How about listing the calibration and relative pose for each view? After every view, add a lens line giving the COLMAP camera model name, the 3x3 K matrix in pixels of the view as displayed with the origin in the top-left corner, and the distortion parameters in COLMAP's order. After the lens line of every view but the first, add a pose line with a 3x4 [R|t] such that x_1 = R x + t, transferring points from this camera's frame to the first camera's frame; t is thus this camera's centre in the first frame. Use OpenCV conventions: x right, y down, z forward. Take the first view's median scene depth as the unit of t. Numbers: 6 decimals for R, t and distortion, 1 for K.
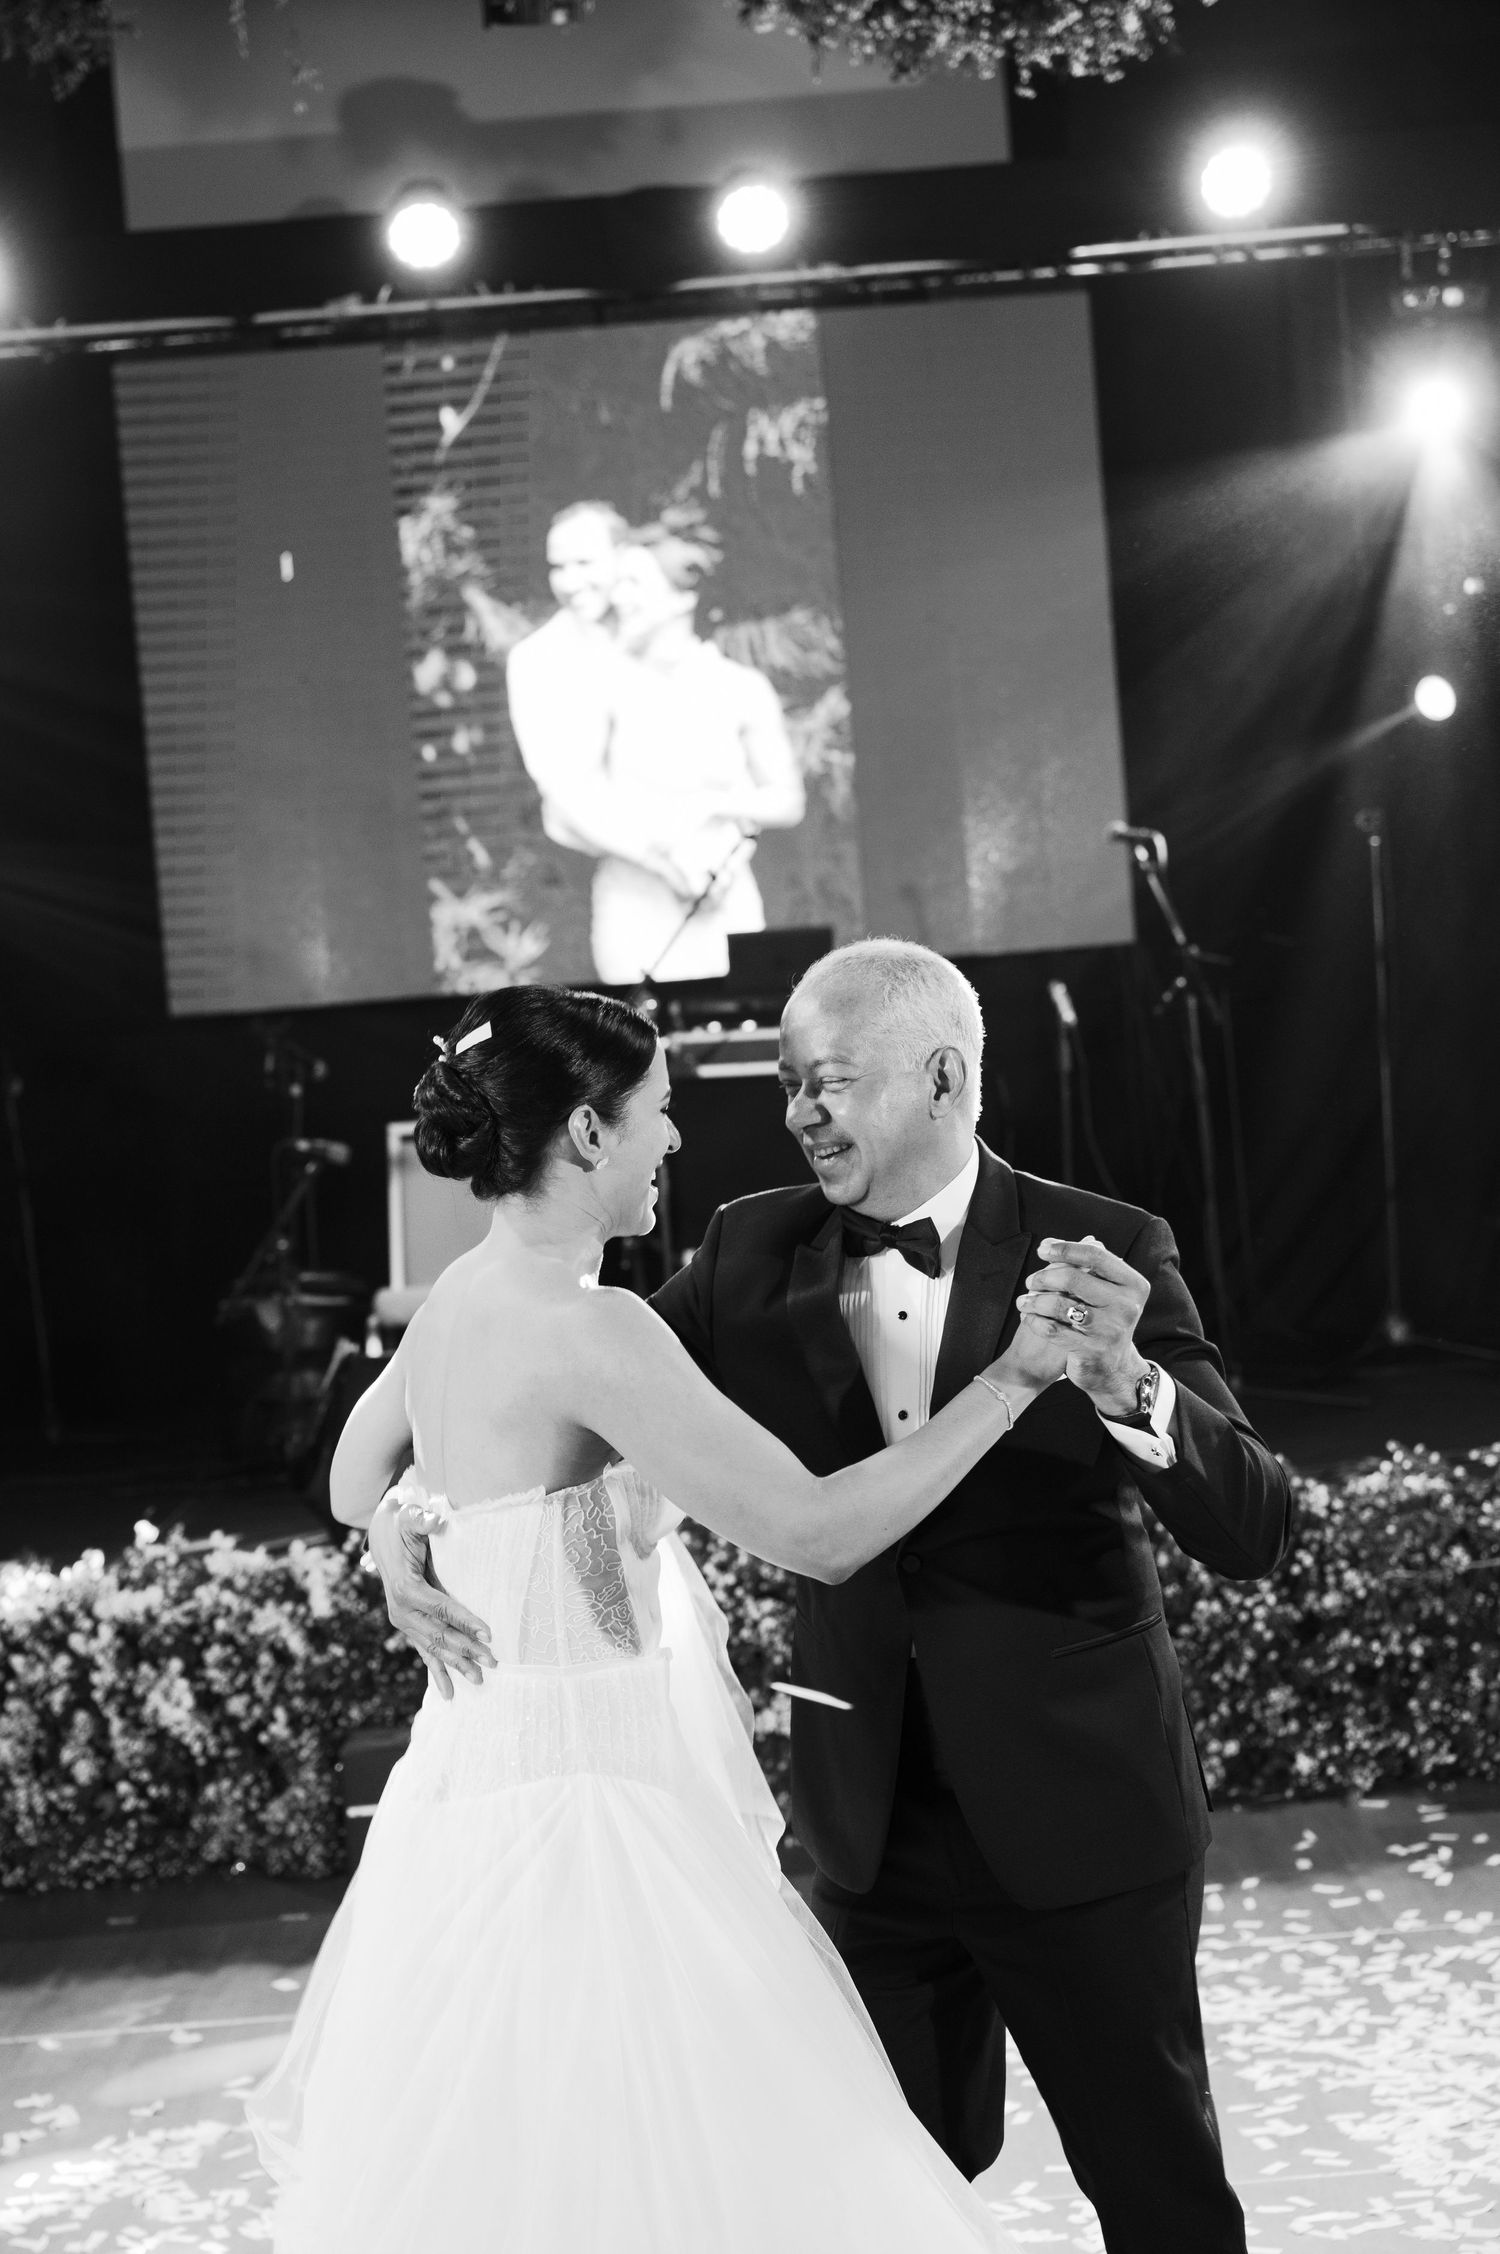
lens RADIAL K [[3526.1, 0, 723.5], [0, 3526.1, 1095.7], [0, 0, 1]] dist [0.017213, 0.000000]
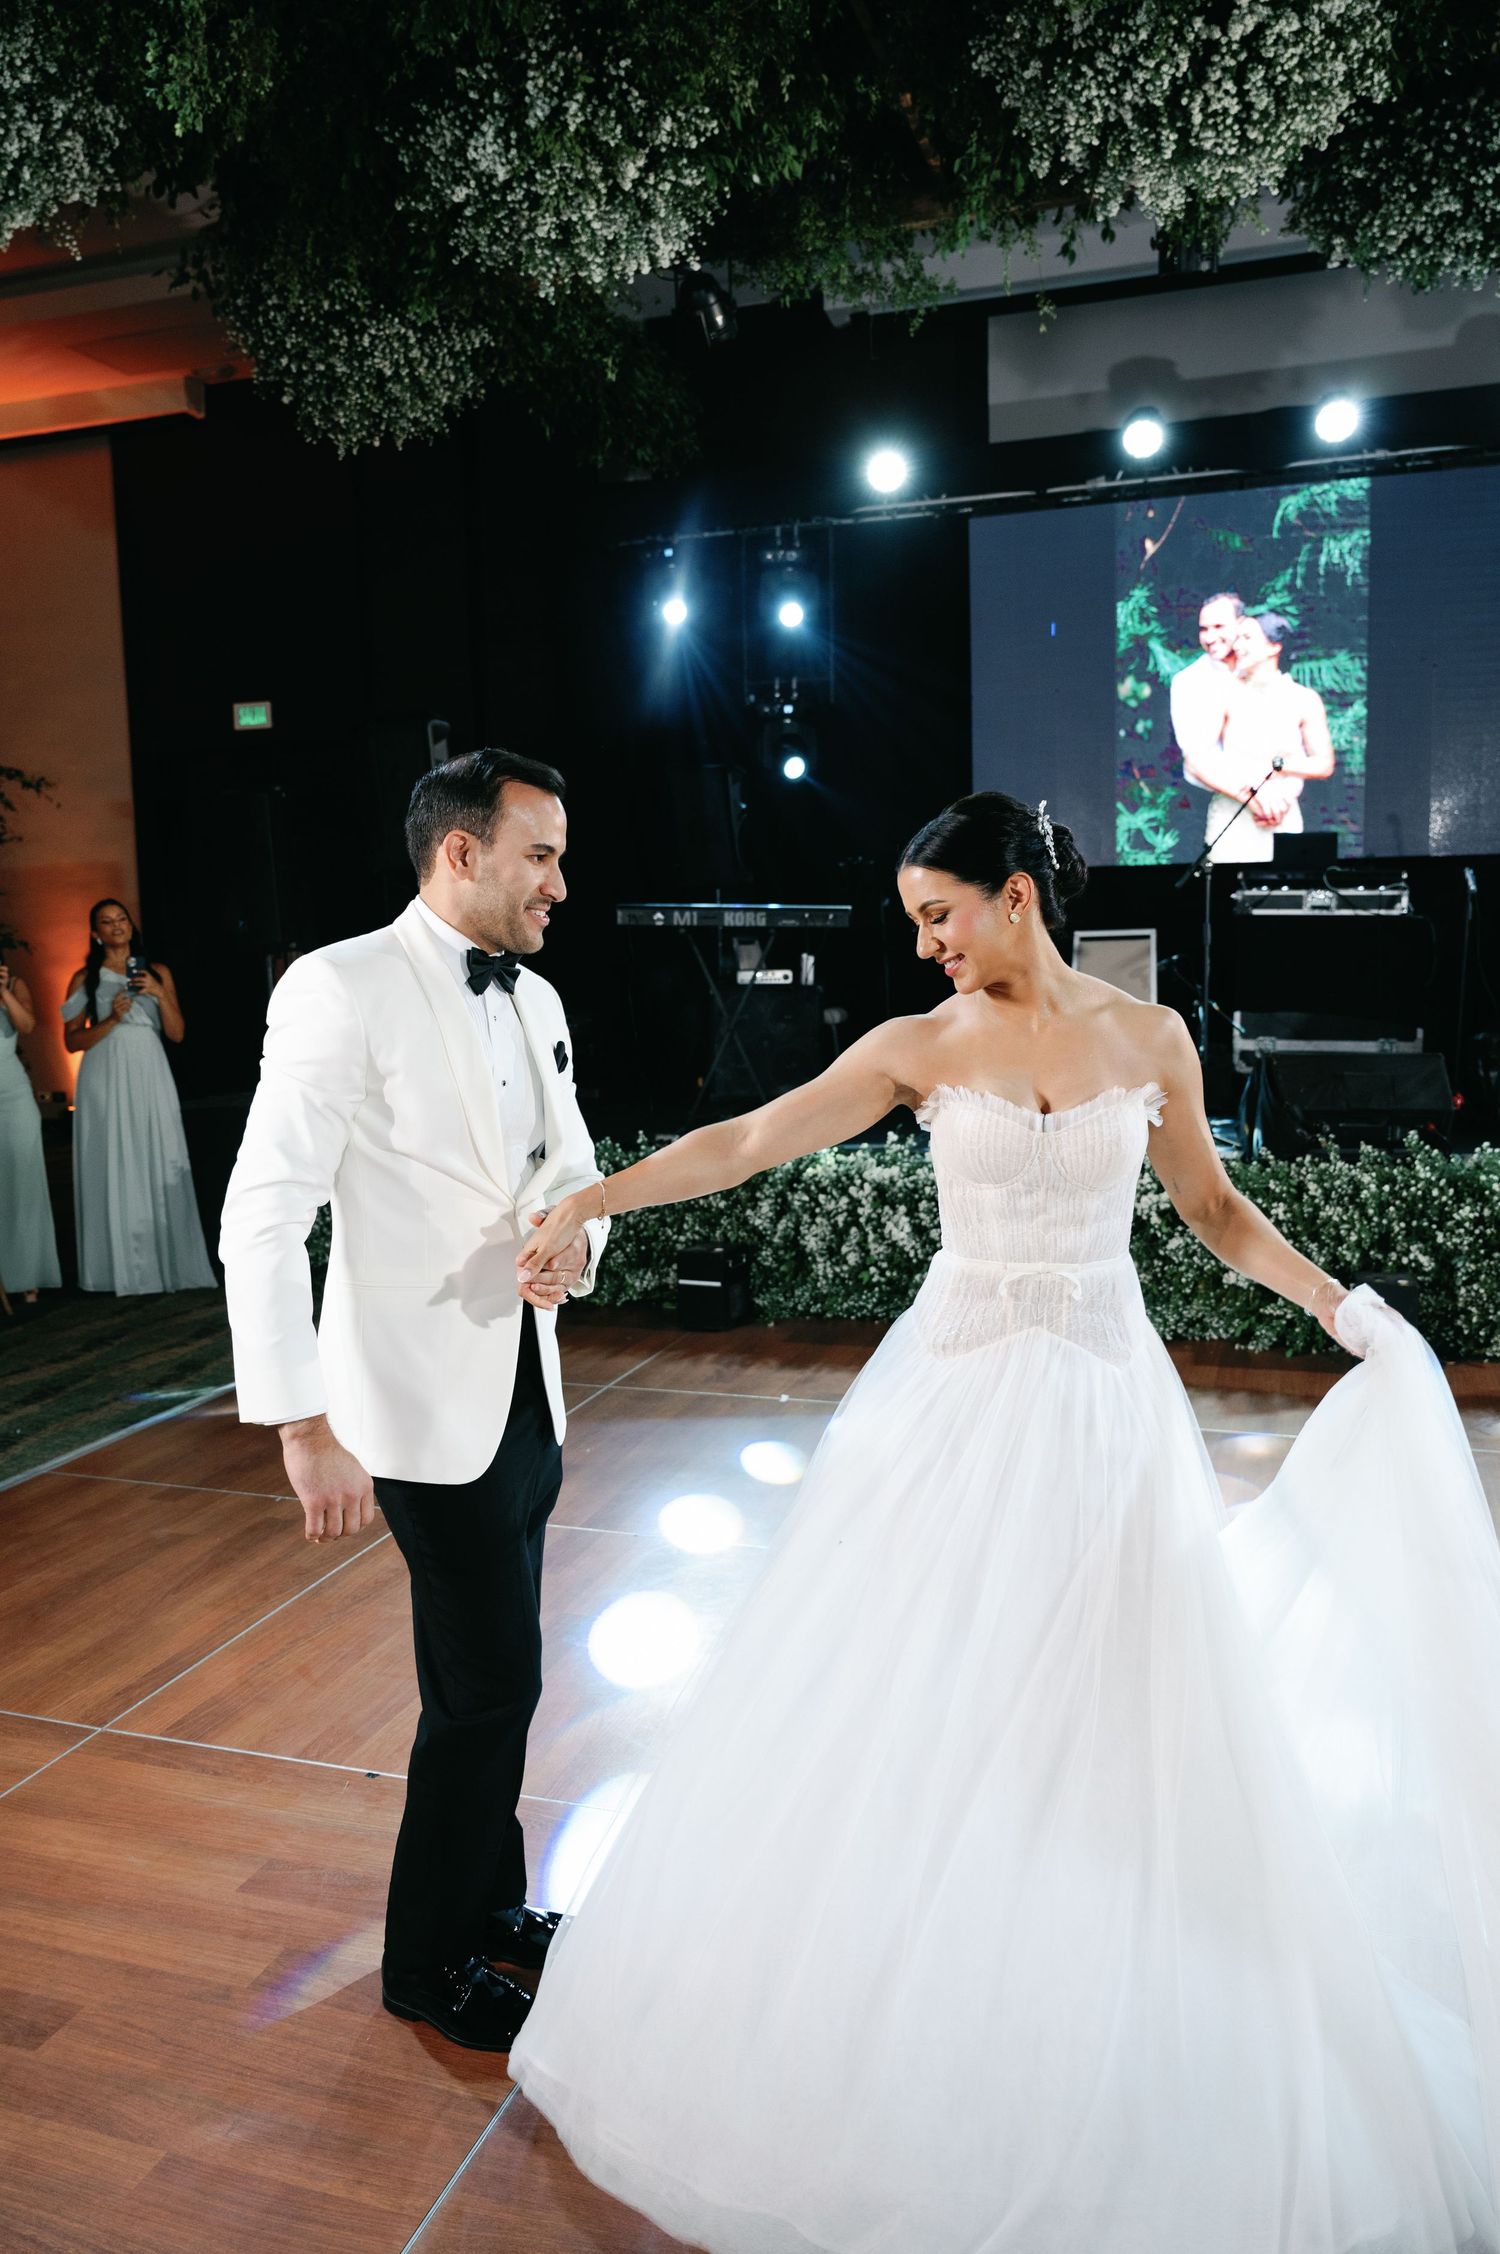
lens RADIAL K [[1647.0, 0, 747.4], [0, 1647.0, 1129.1], [0, 0, 1]] dist [-0.006475, 0.004521]
pose [[0.942970, 0.096318, -0.318640, 0.037707], [-0.057562, 0.989985, 0.128904, 0.012155], [0.327864, -0.103211, 0.939070, 0.155500]]
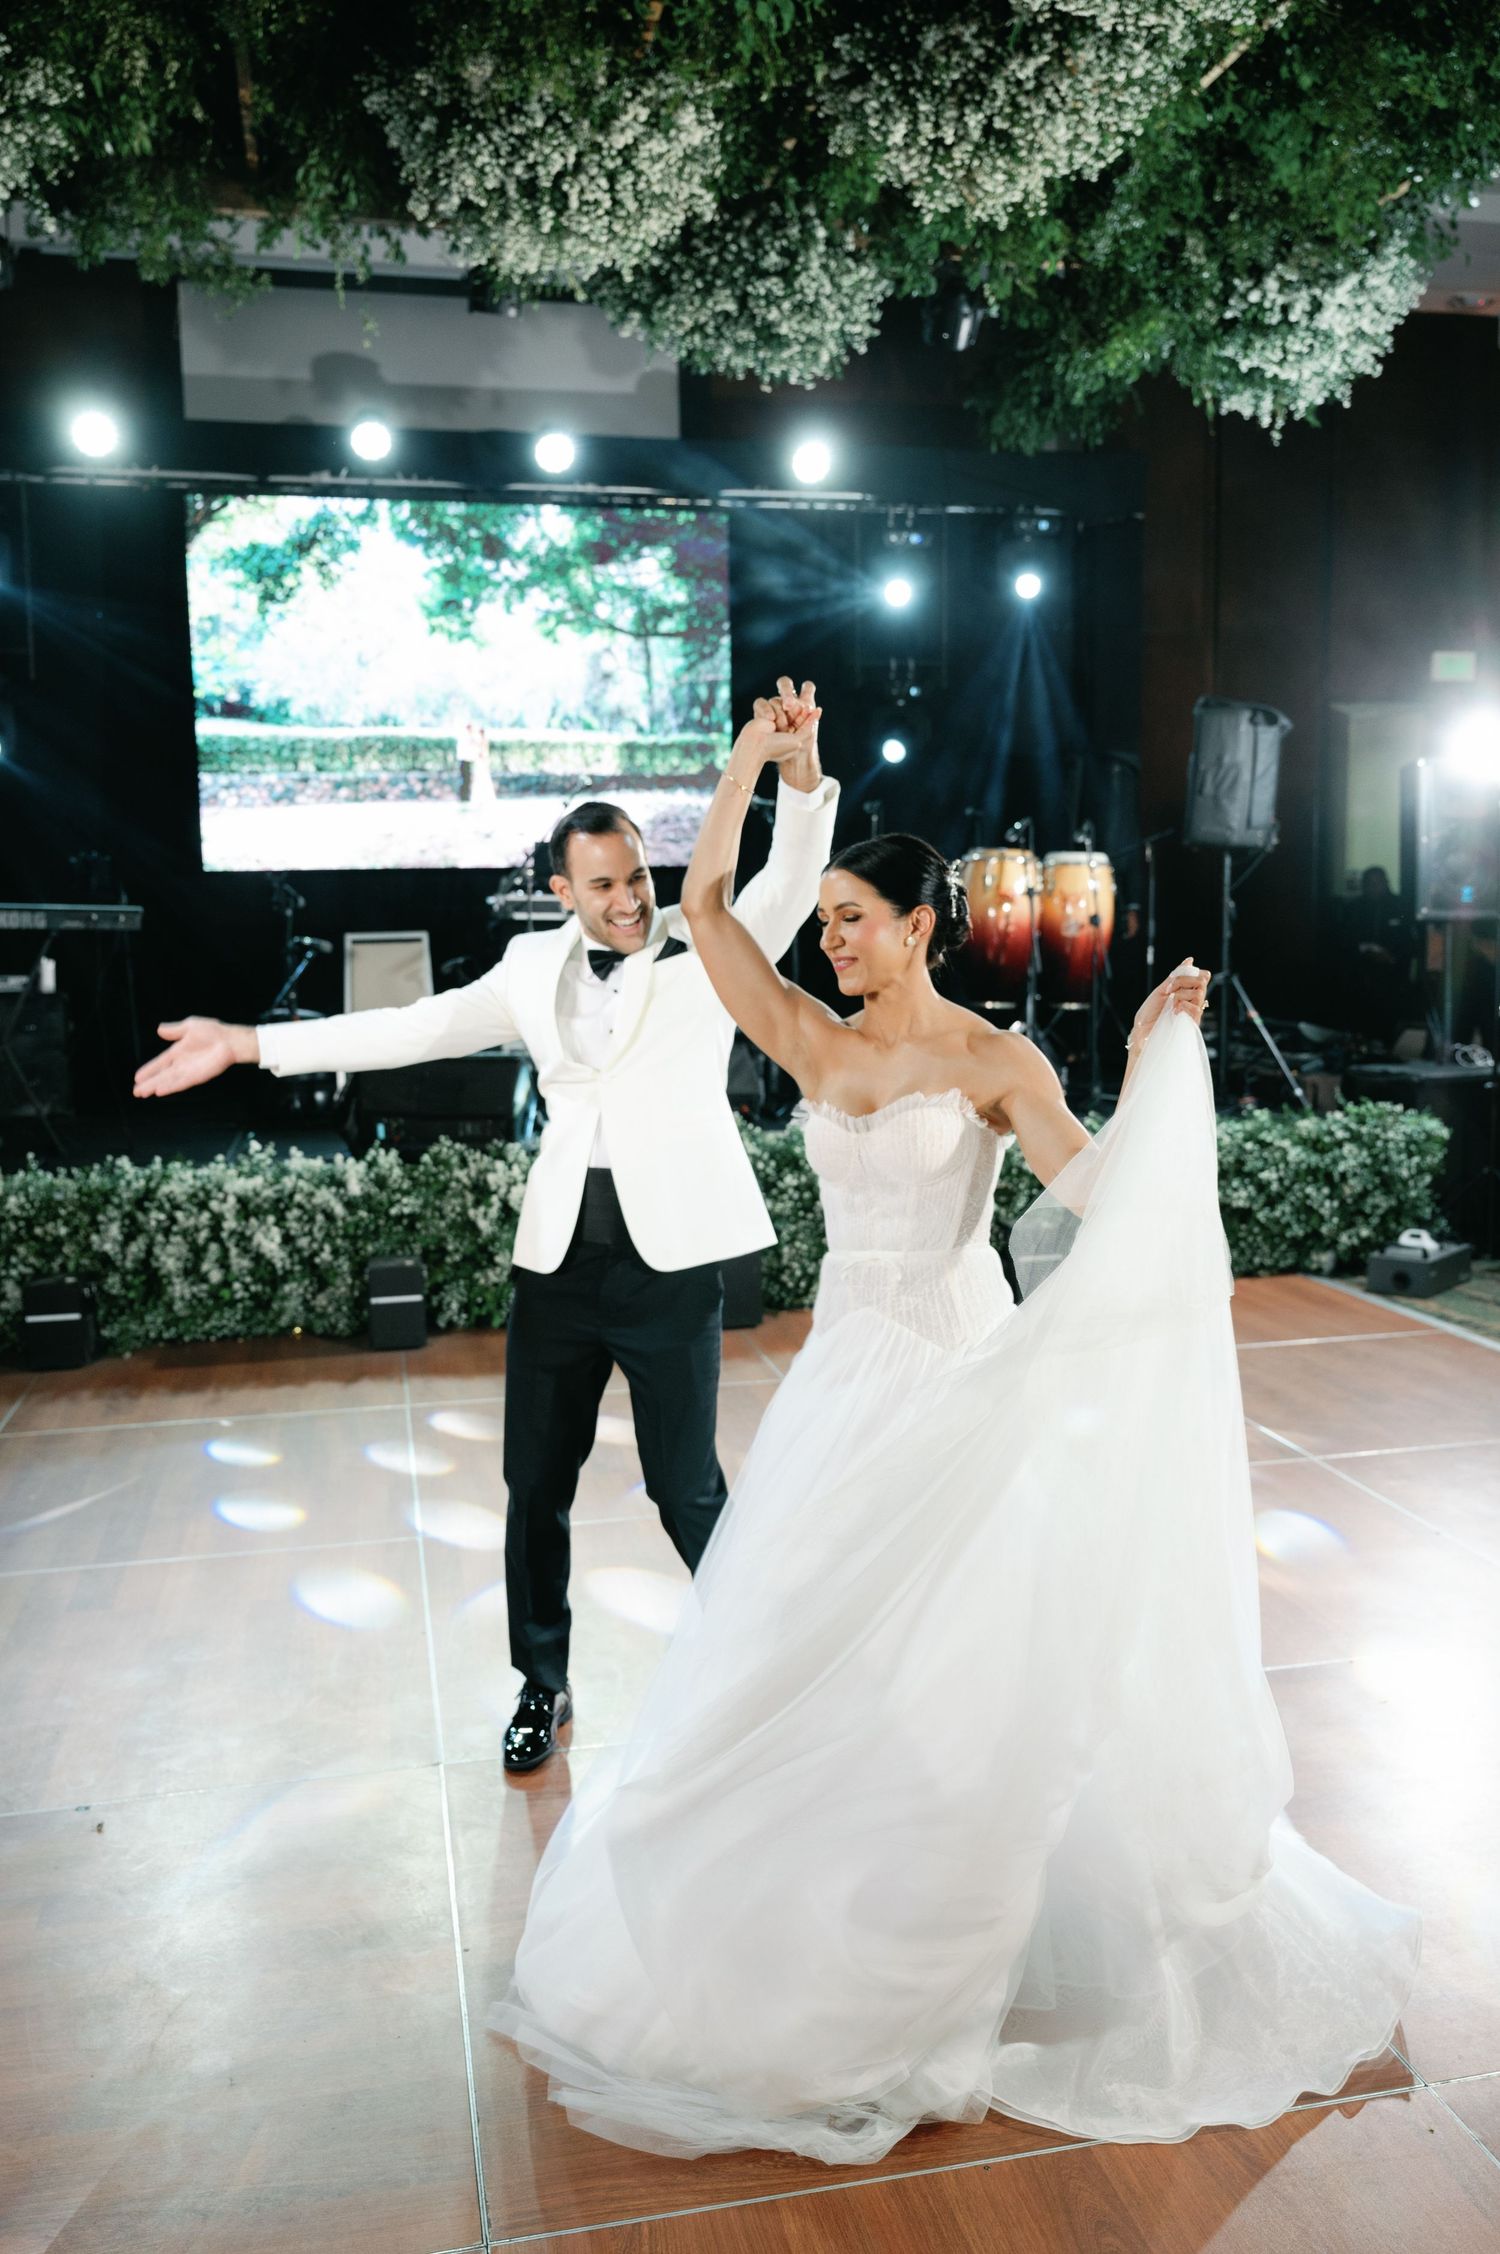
lens RADIAL K [[1793.5, 0, 765.6], [0, 1793.5, 1124.5], [0, 0, 1]] dist [-0.014358, 0.024793]
pose [[0.975903, 0.039097, 0.214674, -0.101281], [-0.058574, 0.994647, 0.085130, 0.018818], [-0.210197, -0.095653, 0.972969, 0.054149]]
